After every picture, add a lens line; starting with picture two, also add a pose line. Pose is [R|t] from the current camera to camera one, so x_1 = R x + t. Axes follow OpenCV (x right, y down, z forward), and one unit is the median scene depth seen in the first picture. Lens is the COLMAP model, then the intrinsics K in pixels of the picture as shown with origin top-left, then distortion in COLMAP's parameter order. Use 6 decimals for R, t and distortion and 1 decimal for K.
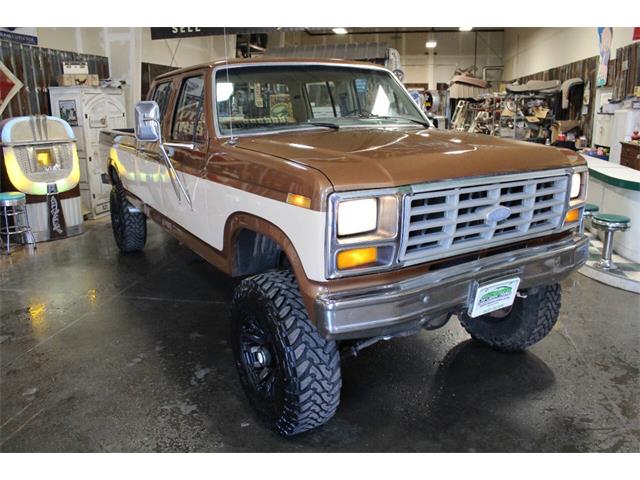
lens RADIAL K [[529.9, 0, 325.1], [0, 529.9, 241.8], [0, 0, 1]] dist [-0.171705, 0.153511]
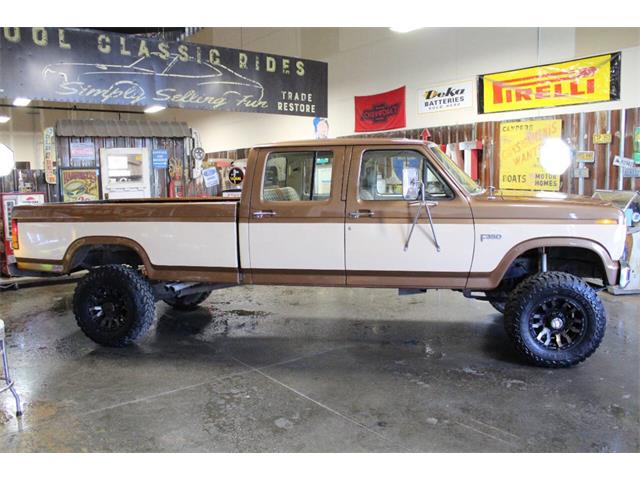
lens RADIAL K [[529.9, 0, 325.1], [0, 529.9, 241.8], [0, 0, 1]] dist [-0.171705, 0.153511]
pose [[0.665049, -0.084114, 0.742048, -1.368115], [0.192095, 0.979470, -0.061135, -0.054938], [-0.721671, 0.183202, 0.667554, 0.308422]]
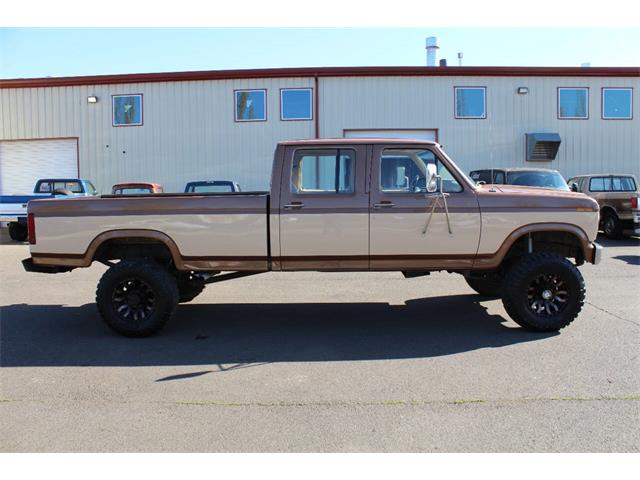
lens RADIAL K [[529.9, 0, 325.1], [0, 529.9, 241.8], [0, 0, 1]] dist [-0.171705, 0.153511]
pose [[0.521448, -0.100084, 0.847393, -1.683964], [0.218122, 0.975737, -0.018981, -0.092358], [-0.824933, 0.194733, 0.530626, 0.471890]]
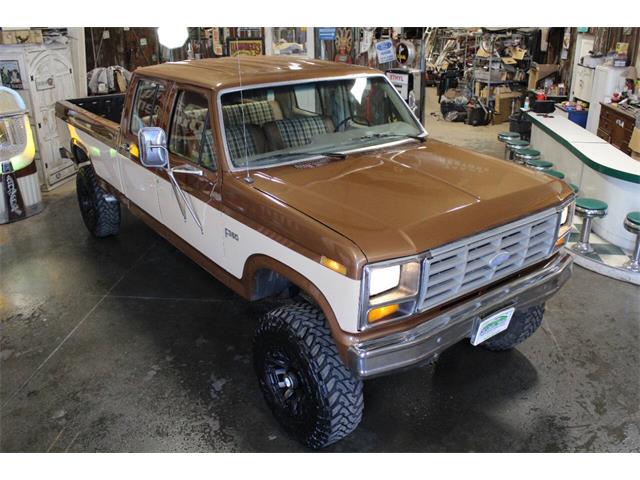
lens RADIAL K [[587.0, 0, 323.6], [0, 587.0, 241.6], [0, 0, 1]] dist [-0.154114, 0.155969]
pose [[0.995905, -0.028782, 0.085706, -0.110463], [0.017383, 0.991245, 0.130887, -0.182917], [-0.088723, -0.128861, 0.987686, -0.152380]]
